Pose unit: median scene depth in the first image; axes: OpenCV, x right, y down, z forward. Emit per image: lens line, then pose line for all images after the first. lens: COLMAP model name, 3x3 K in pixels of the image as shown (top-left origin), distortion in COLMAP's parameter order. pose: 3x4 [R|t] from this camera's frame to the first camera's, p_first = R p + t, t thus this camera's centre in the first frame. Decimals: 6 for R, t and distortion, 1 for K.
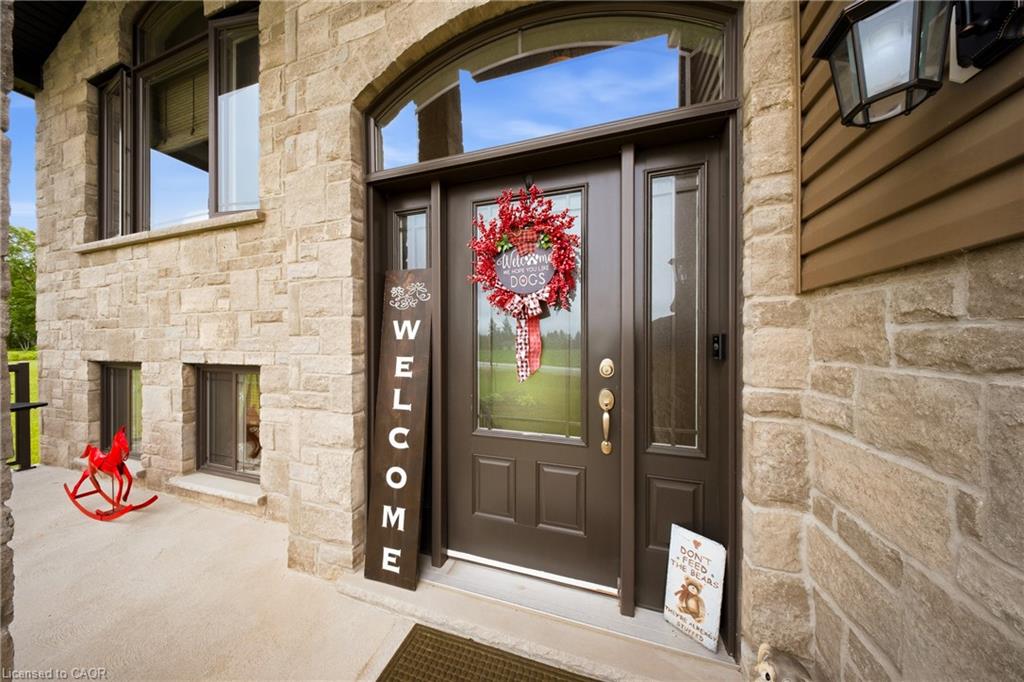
lens RADIAL K [[306.9, 0, 507.7], [0, 306.9, 340.4], [0, 0, 1]] dist [-0.001062, -0.000061]
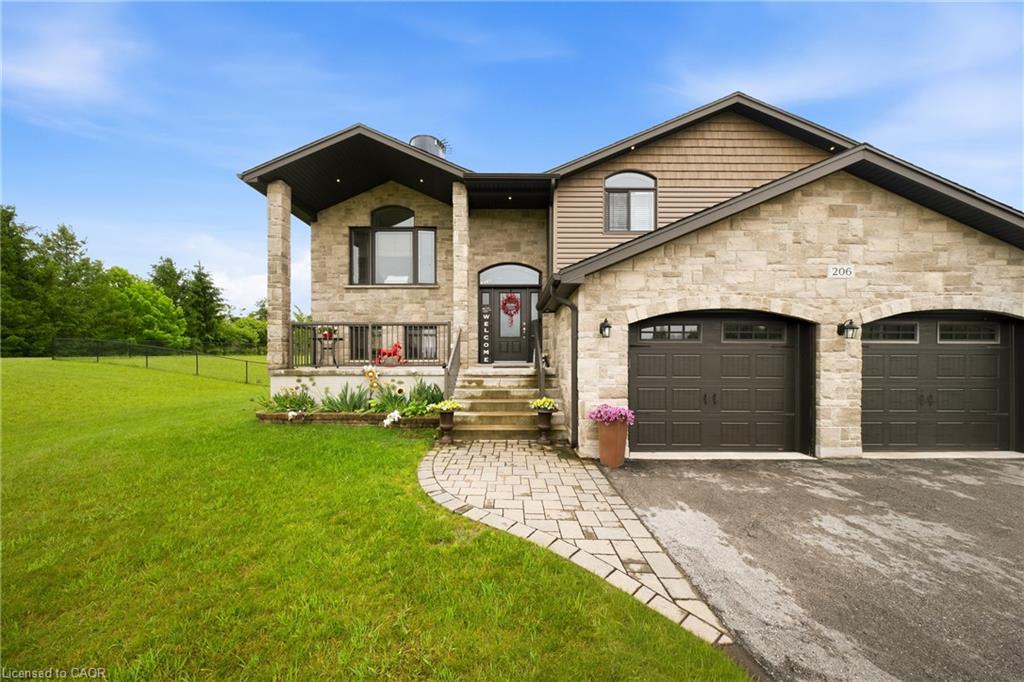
lens RADIAL K [[306.9, 0, 510.4], [0, 306.9, 345.3], [0, 0, 1]] dist [-0.001062, -0.000061]
pose [[0.947437, 0.000108, 0.319943, -1.179956], [-0.000299, 1.000000, 0.000548, 0.324472], [-0.319942, -0.000615, 0.947437, -2.927993]]
